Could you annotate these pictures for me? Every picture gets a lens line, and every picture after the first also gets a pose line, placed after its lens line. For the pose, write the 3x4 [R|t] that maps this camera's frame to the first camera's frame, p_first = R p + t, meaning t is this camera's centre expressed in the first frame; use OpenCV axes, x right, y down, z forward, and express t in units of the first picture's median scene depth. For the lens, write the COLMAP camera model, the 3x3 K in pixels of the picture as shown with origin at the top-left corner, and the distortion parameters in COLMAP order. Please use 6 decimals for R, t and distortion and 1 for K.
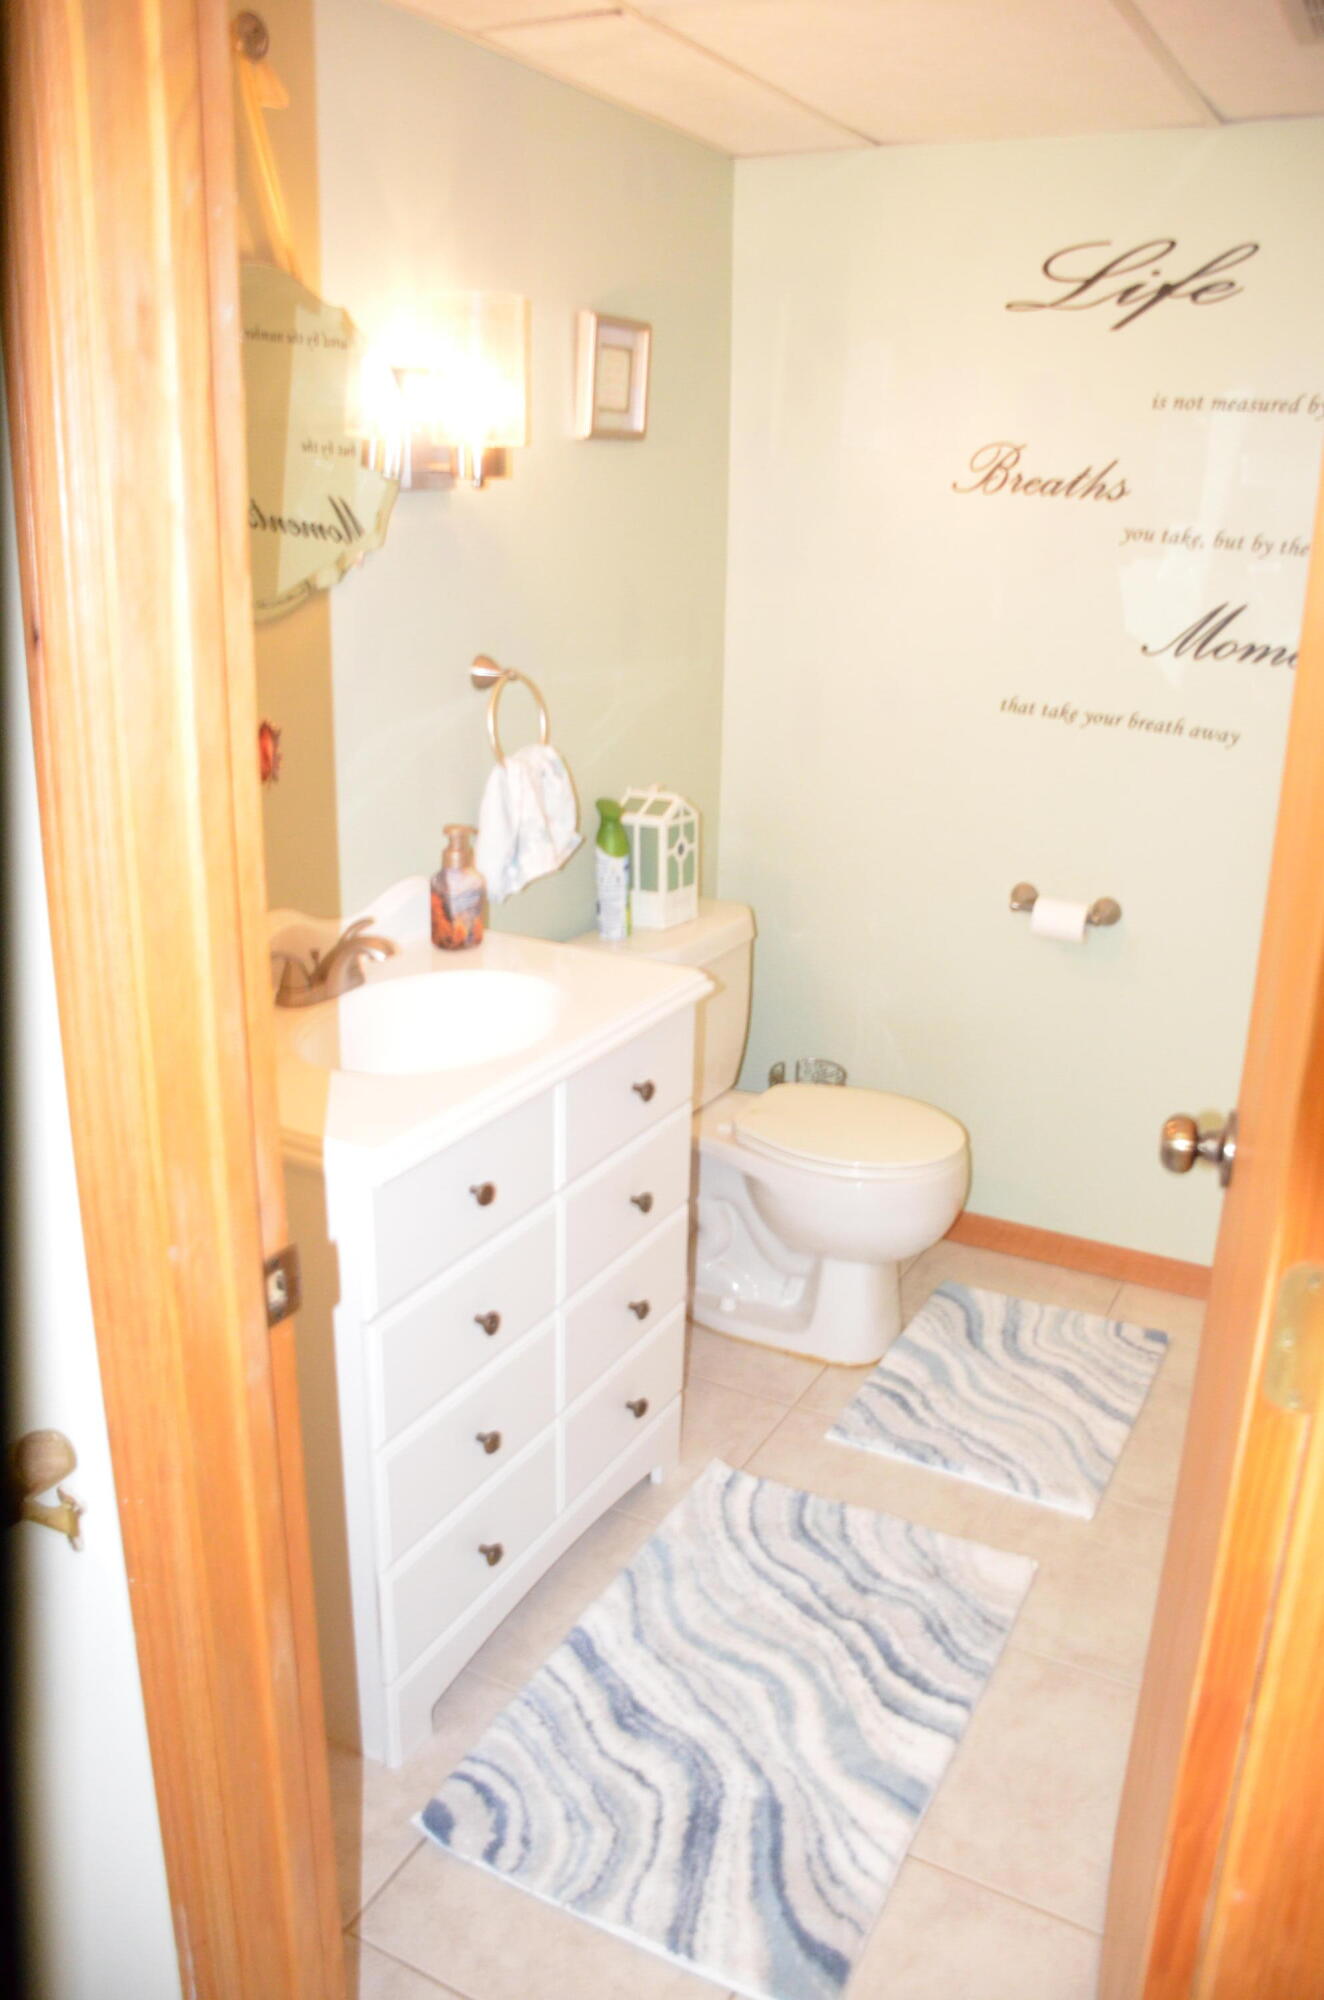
lens RADIAL K [[1561.7, 0, 662.0], [0, 1561.7, 1000.0], [0, 0, 1]] dist [-0.150323, 0.107435]
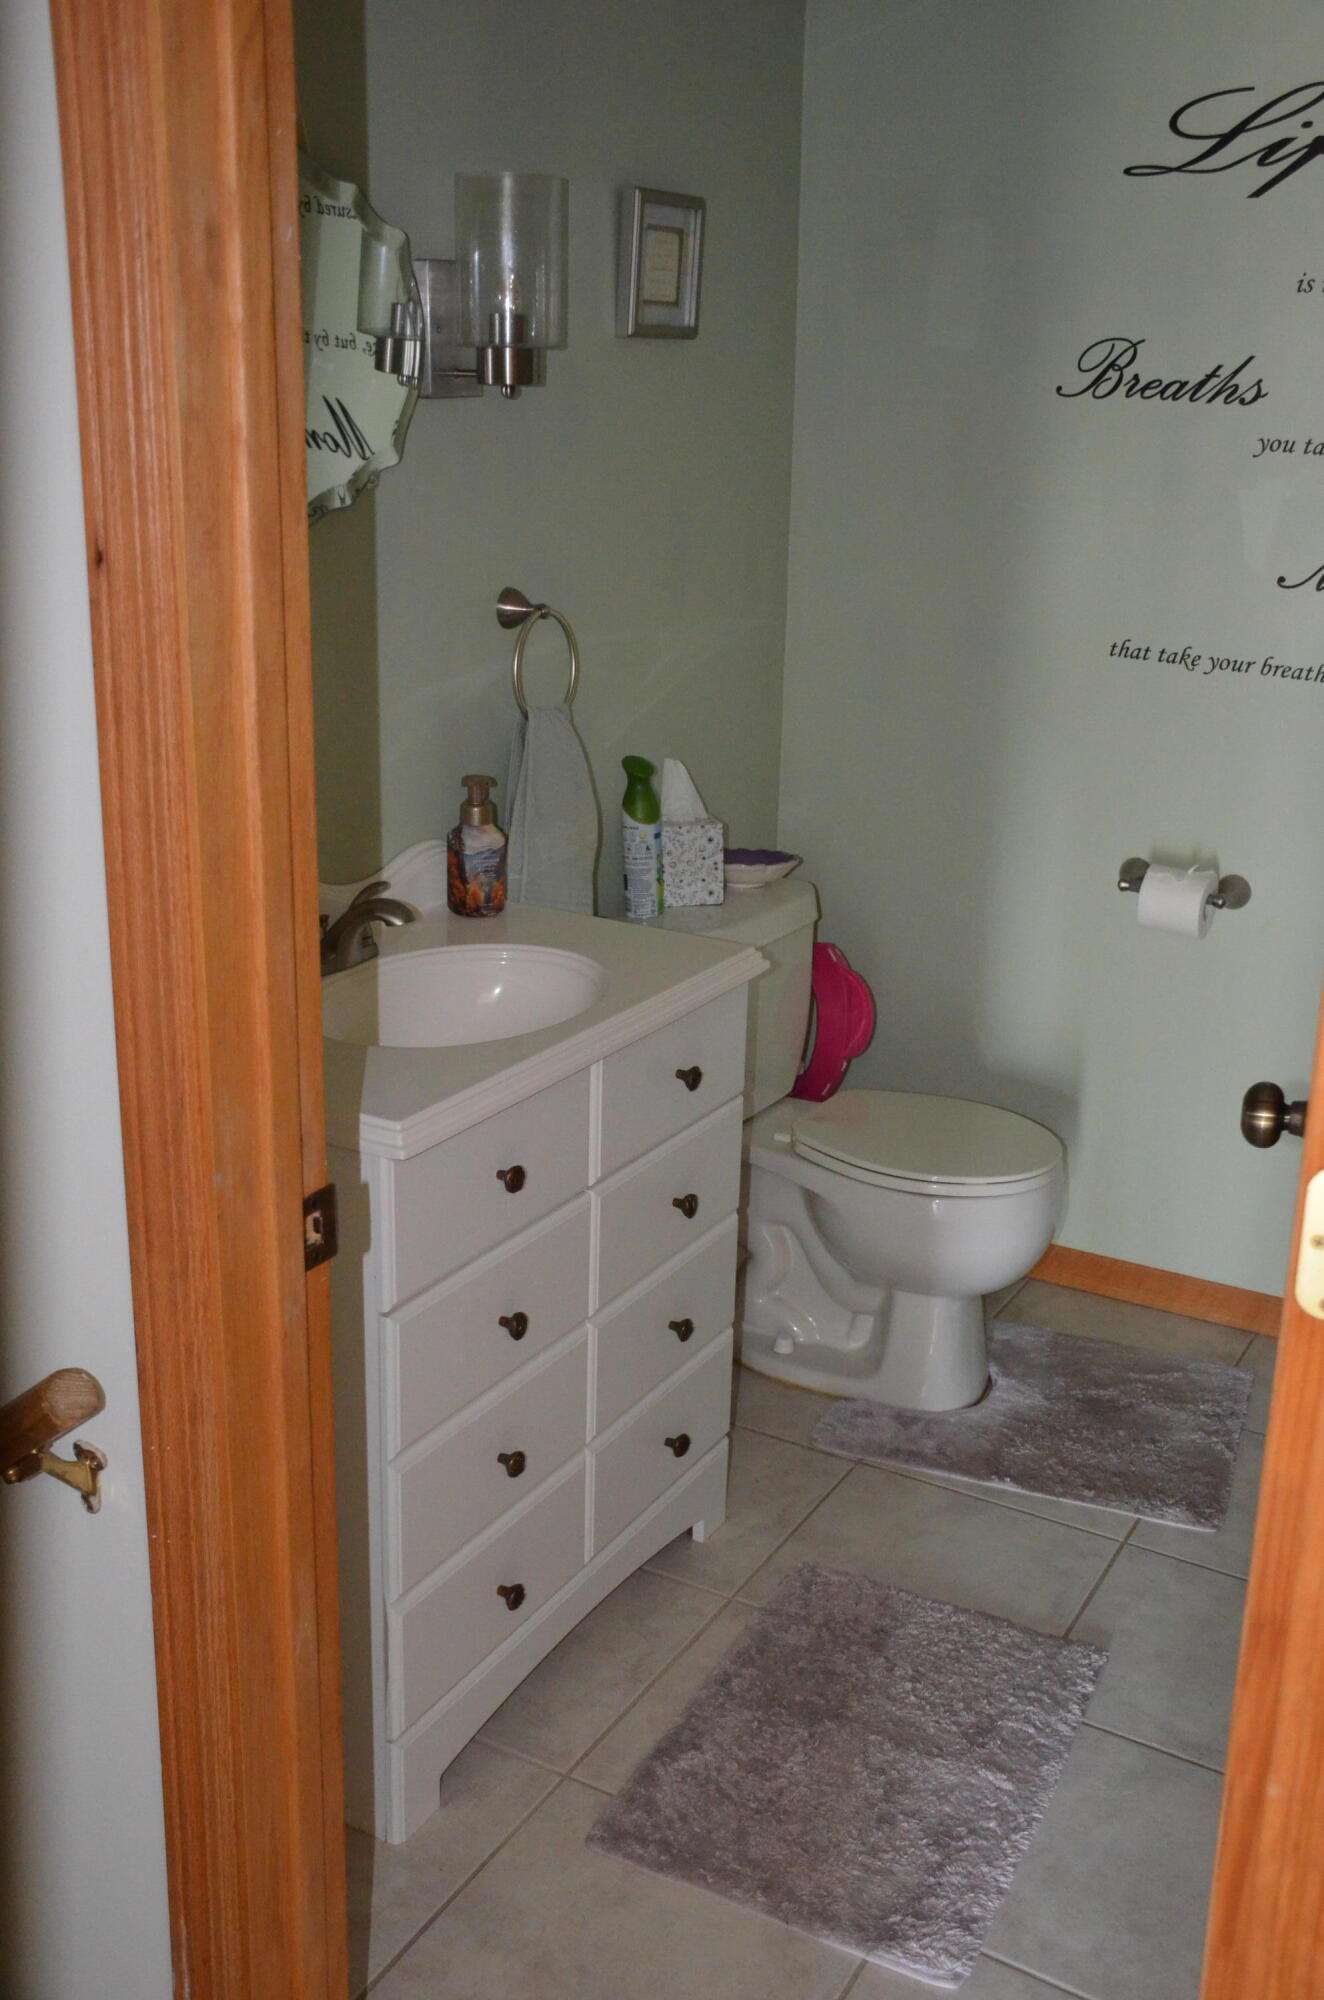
lens RADIAL K [[1964.7, 0, 662.0], [0, 1964.7, 1000.0], [0, 0, 1]] dist [-0.016789, 0.035911]
pose [[0.999676, 0.009896, -0.023434, -0.001355], [-0.010245, 0.999838, -0.014813, 0.029420], [0.023284, 0.015048, 0.999616, -0.120625]]
